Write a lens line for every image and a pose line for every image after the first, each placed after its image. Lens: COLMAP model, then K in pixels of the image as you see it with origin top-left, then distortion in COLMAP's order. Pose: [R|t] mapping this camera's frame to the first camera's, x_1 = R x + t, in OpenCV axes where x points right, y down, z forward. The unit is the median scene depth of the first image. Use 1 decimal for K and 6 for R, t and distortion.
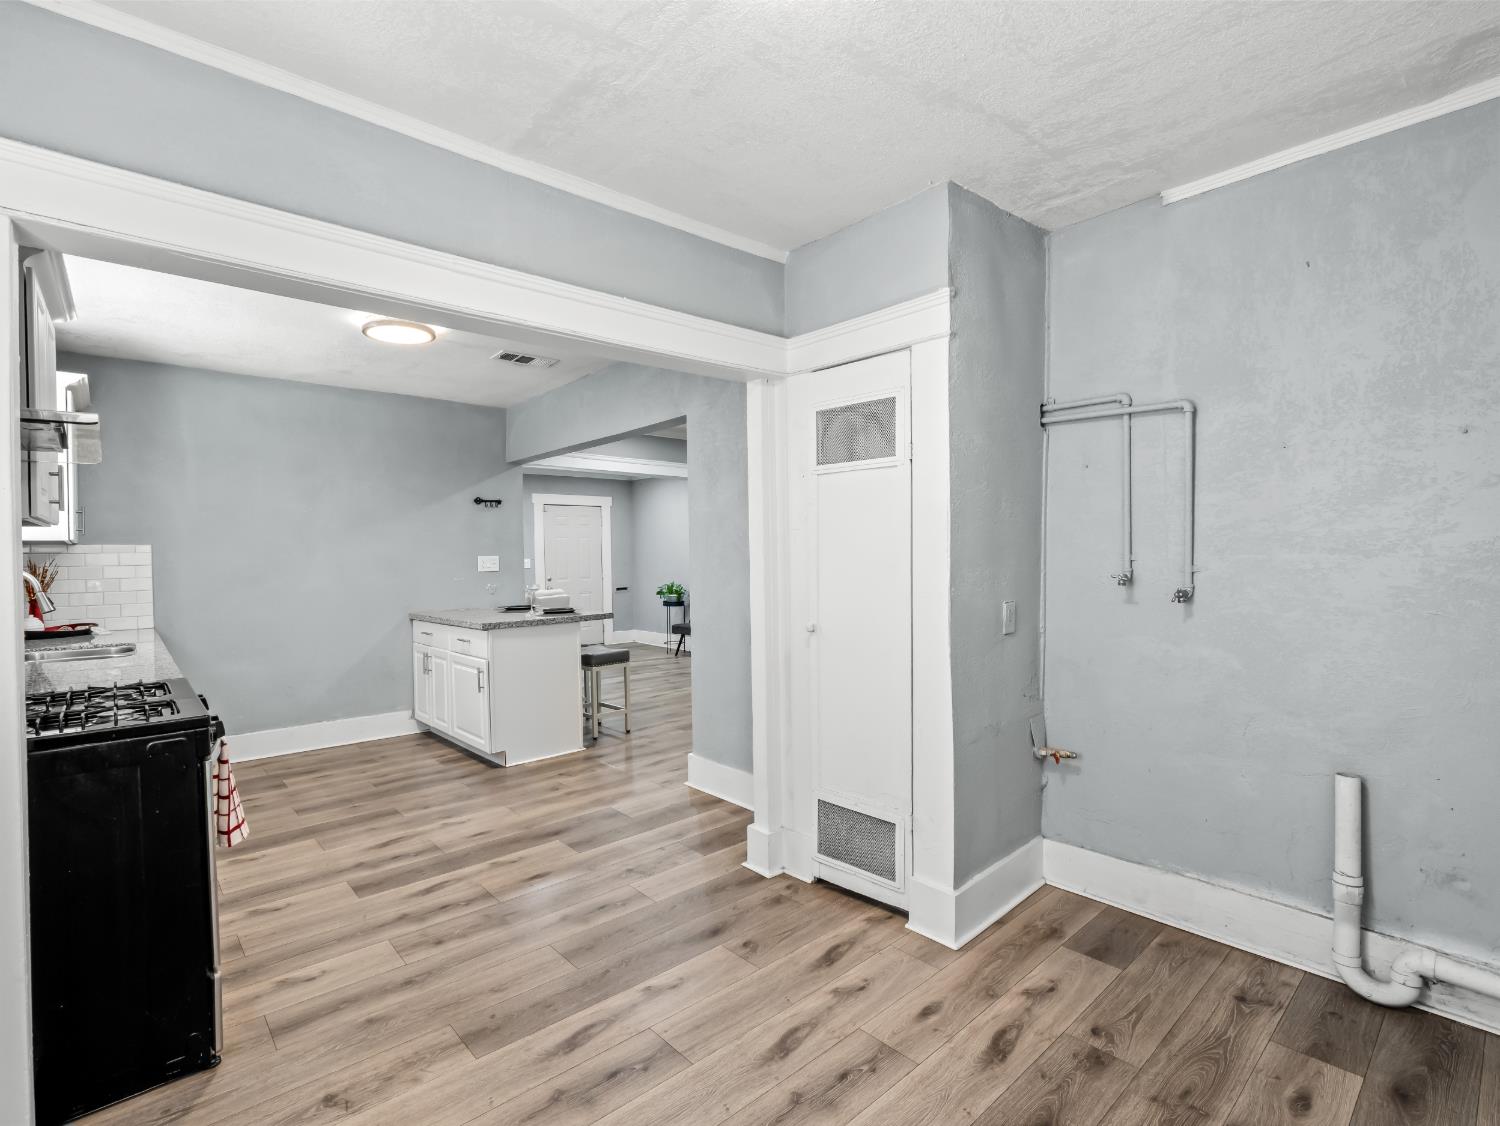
lens RADIAL K [[728.4, 0, 739.5], [0, 728.4, 565.2], [0, 0, 1]] dist [-0.013806, -0.000744]
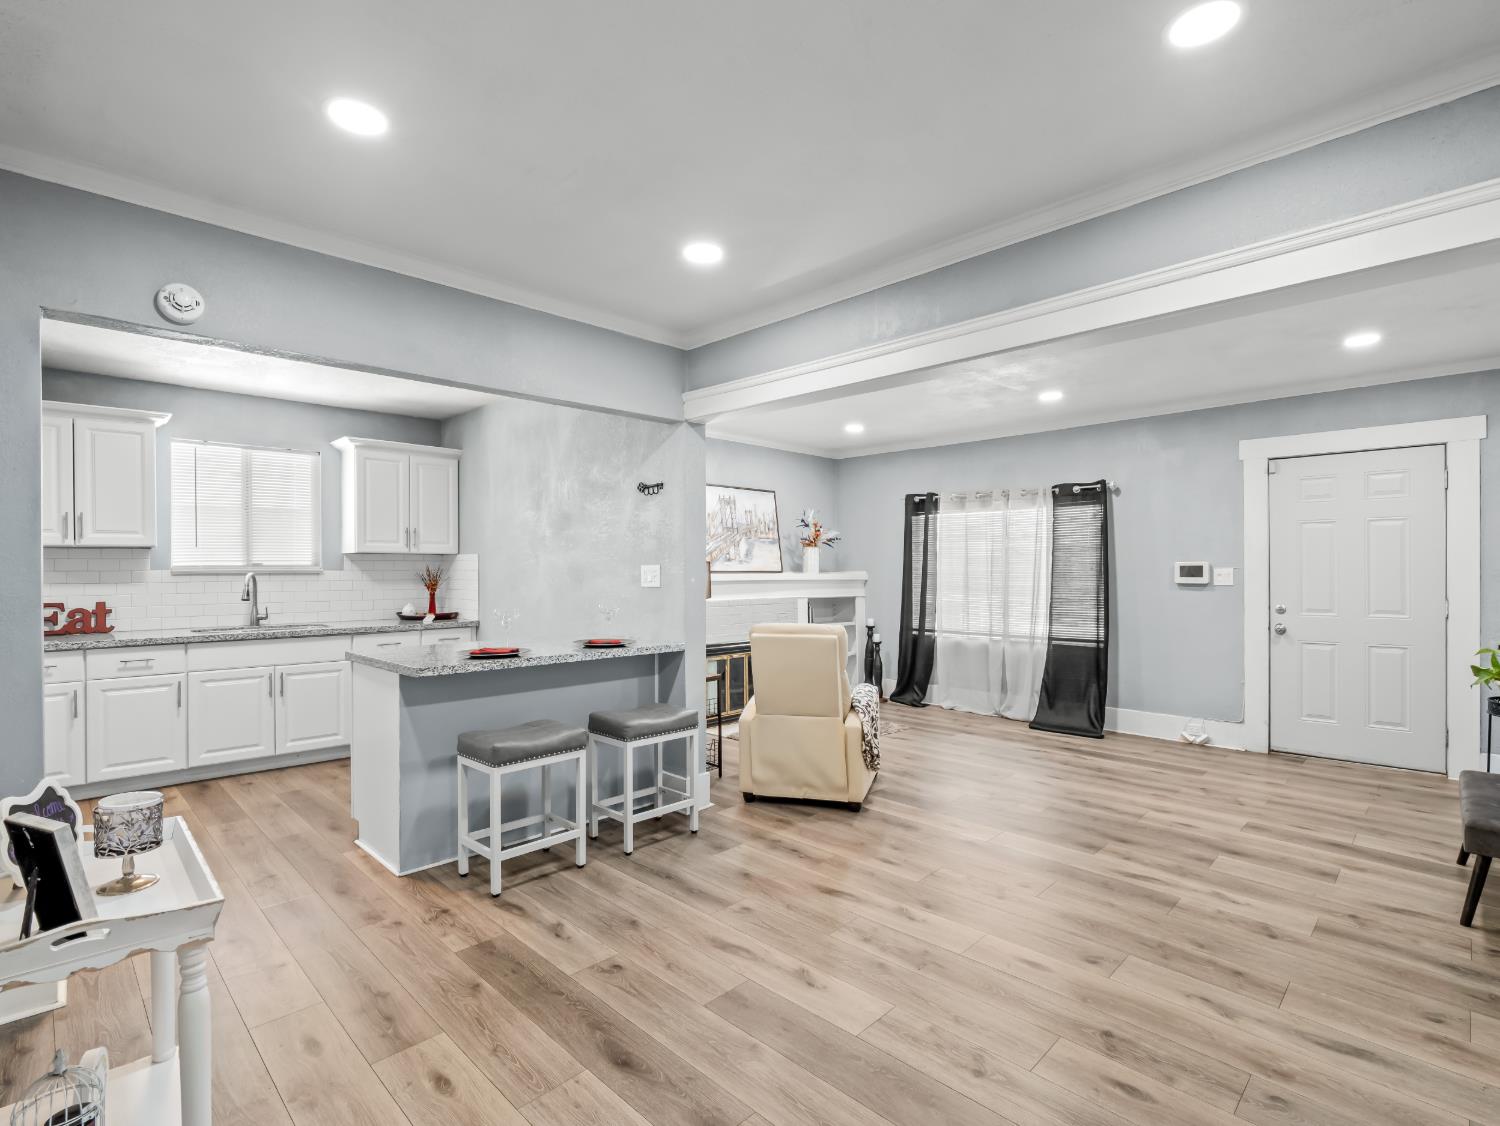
lens RADIAL K [[728.4, 0, 752.2], [0, 728.4, 569.2], [0, 0, 1]] dist [-0.013806, -0.000744]
pose [[0.072391, 0.017681, -0.997220, 0.497089], [-0.012926, 0.999776, 0.016788, -0.030742], [0.997293, 0.011675, 0.072603, 1.441784]]
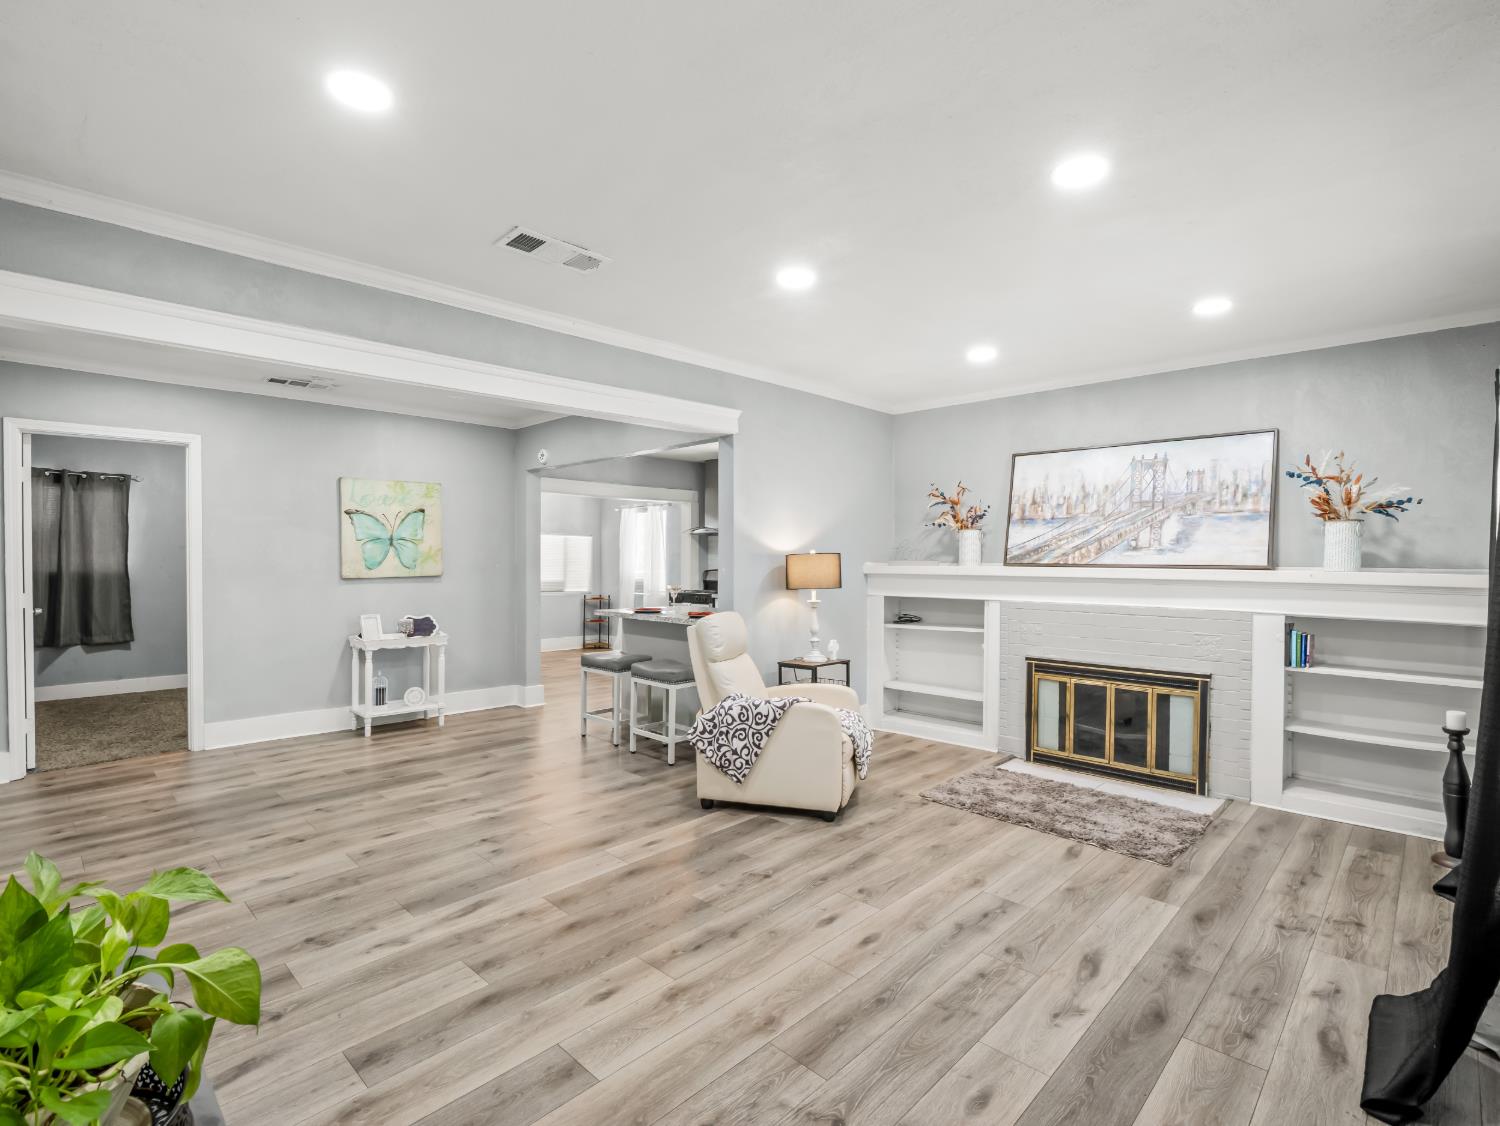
lens RADIAL K [[728.4, 0, 747.8], [0, 728.4, 571.5], [0, 0, 1]] dist [-0.013806, -0.000744]
pose [[-0.996698, 0.016002, -0.079603, -0.381021], [0.013424, 0.999372, 0.032807, -0.033212], [0.080078, 0.031631, -0.996287, 2.528265]]
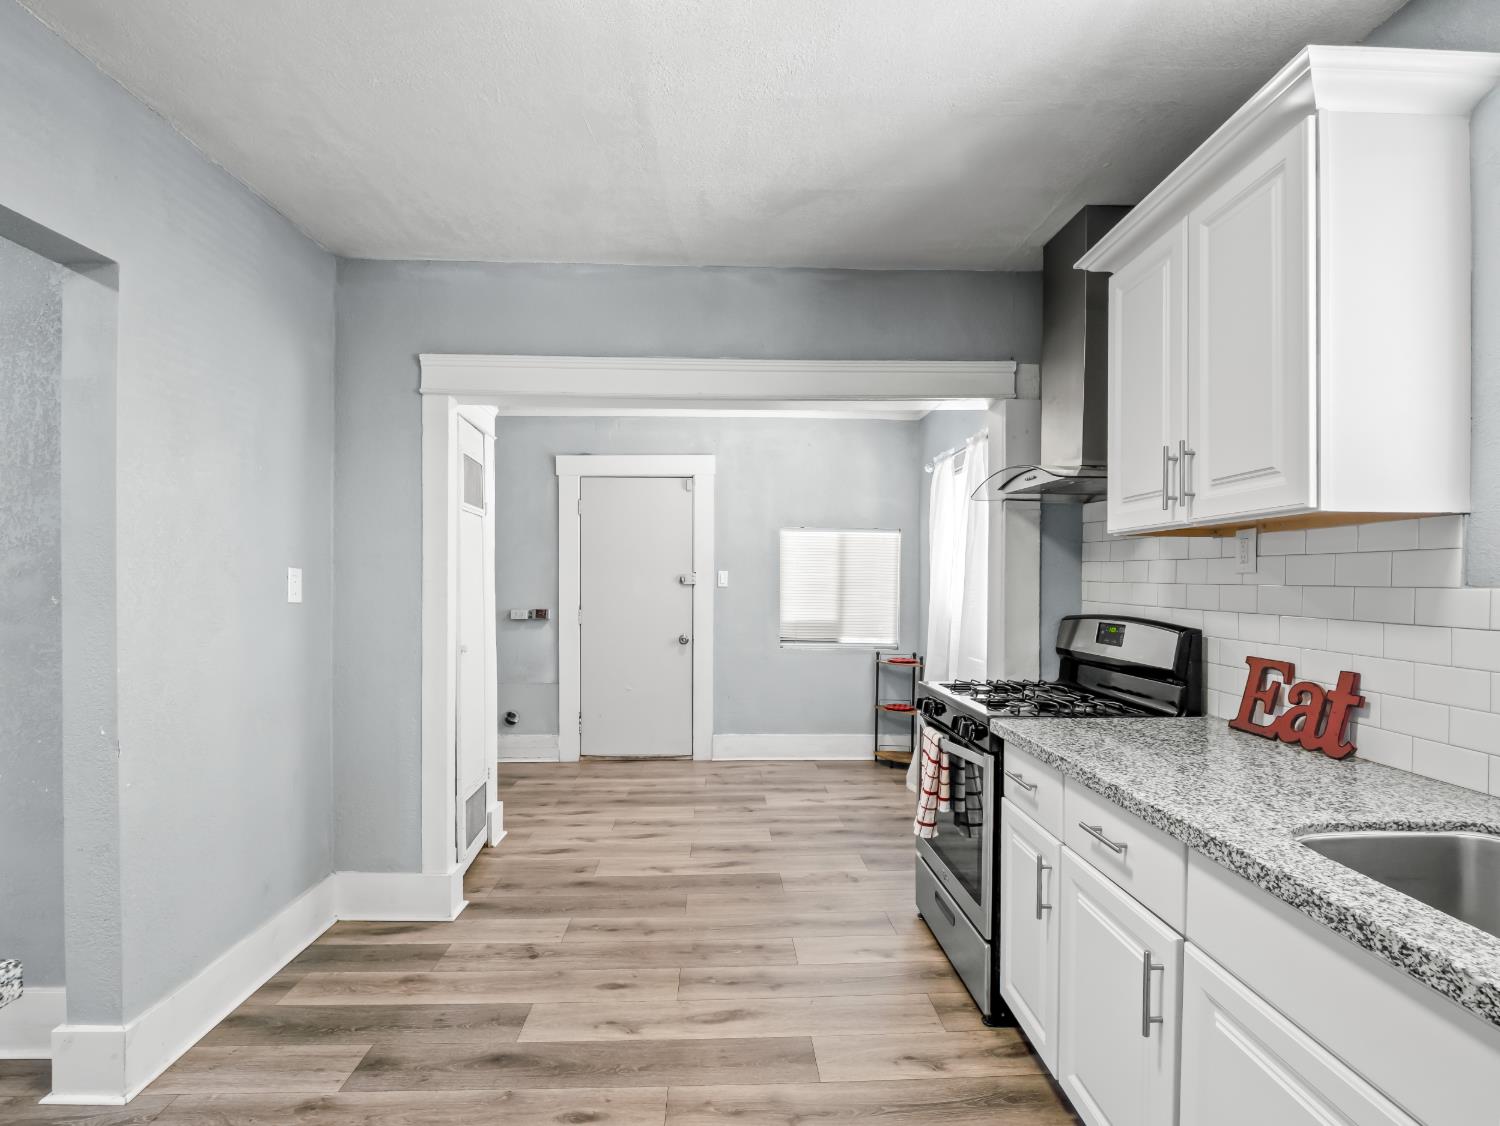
lens RADIAL K [[728.4, 0, 751.1], [0, 728.4, 587.4], [0, 0, 1]] dist [-0.013806, -0.000744]
pose [[-0.780734, 0.005178, 0.624842, -0.622313], [0.018973, 0.999701, 0.015421, -0.009467], [-0.624575, 0.023895, -0.780599, 1.060375]]
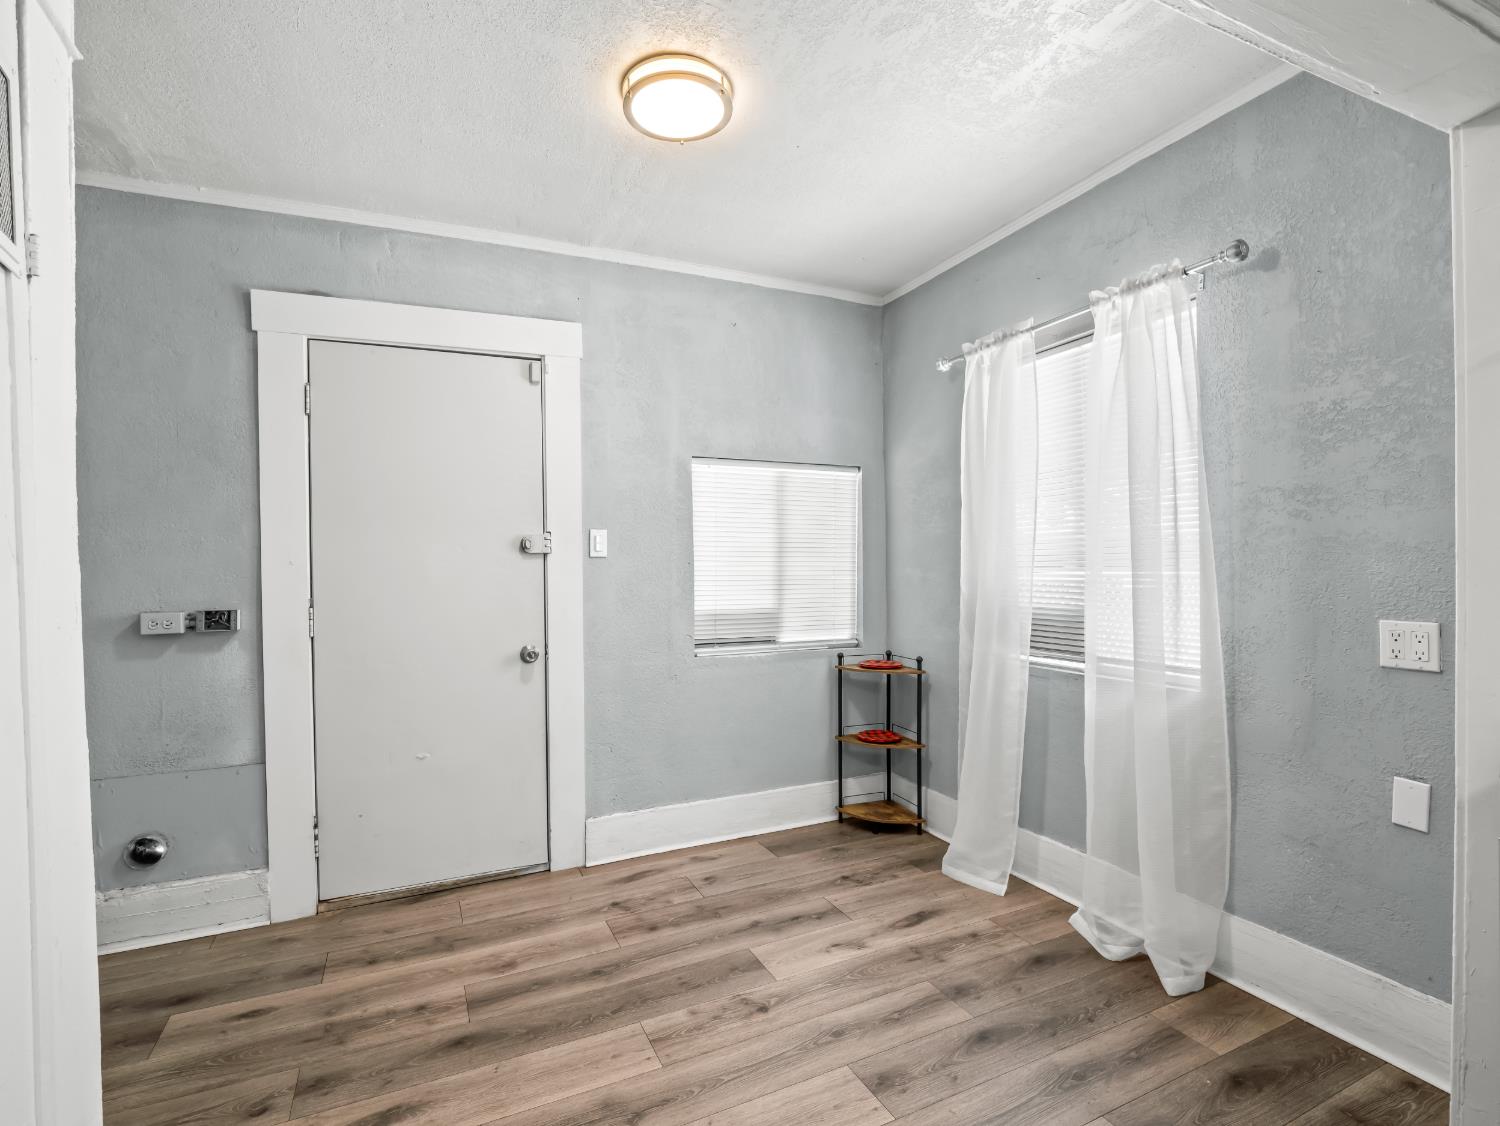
lens RADIAL K [[728.4, 0, 746.6], [0, 728.4, 560.8], [0, 0, 1]] dist [-0.013806, -0.000744]
pose [[-0.958561, 0.030612, 0.283237, -0.144064], [0.034966, 0.999335, 0.010329, 0.009388], [-0.282733, 0.019805, -0.958994, 0.755681]]
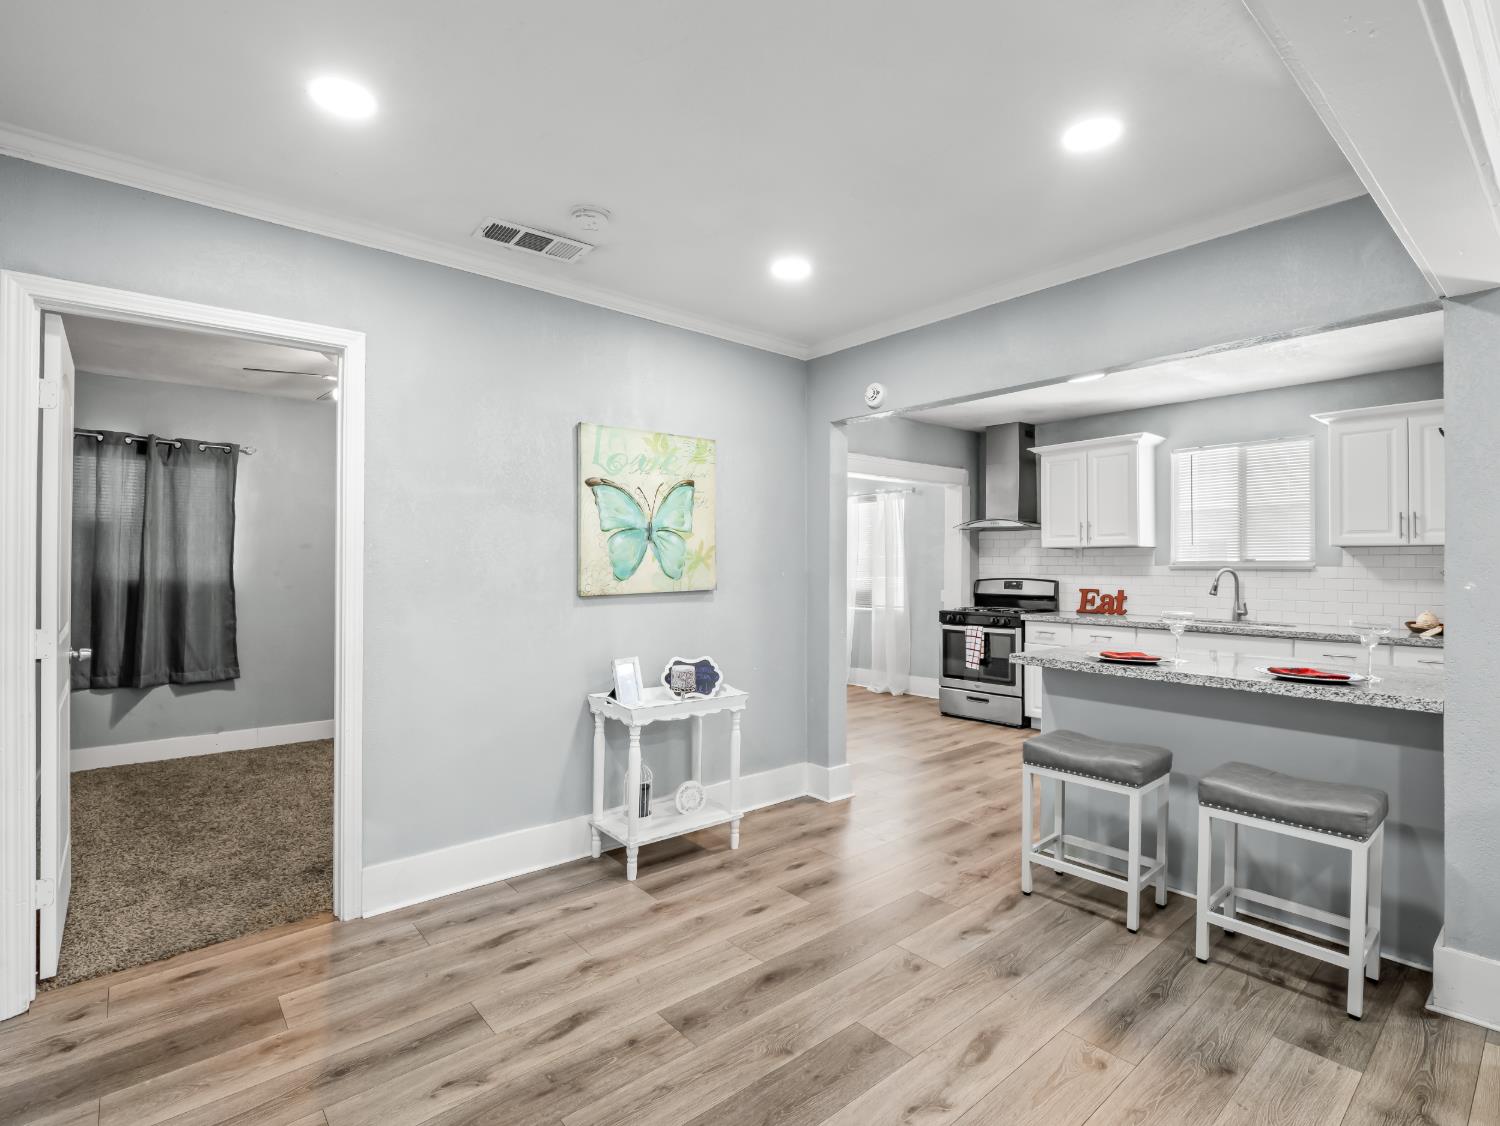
lens RADIAL K [[728.4, 0, 740.1], [0, 728.4, 559.1], [0, 0, 1]] dist [-0.013806, -0.000744]
pose [[-0.999772, 0.013197, 0.016795, 0.058565], [0.013324, 0.999883, 0.007470, -0.029909], [-0.016695, 0.007692, -0.999831, 1.931580]]
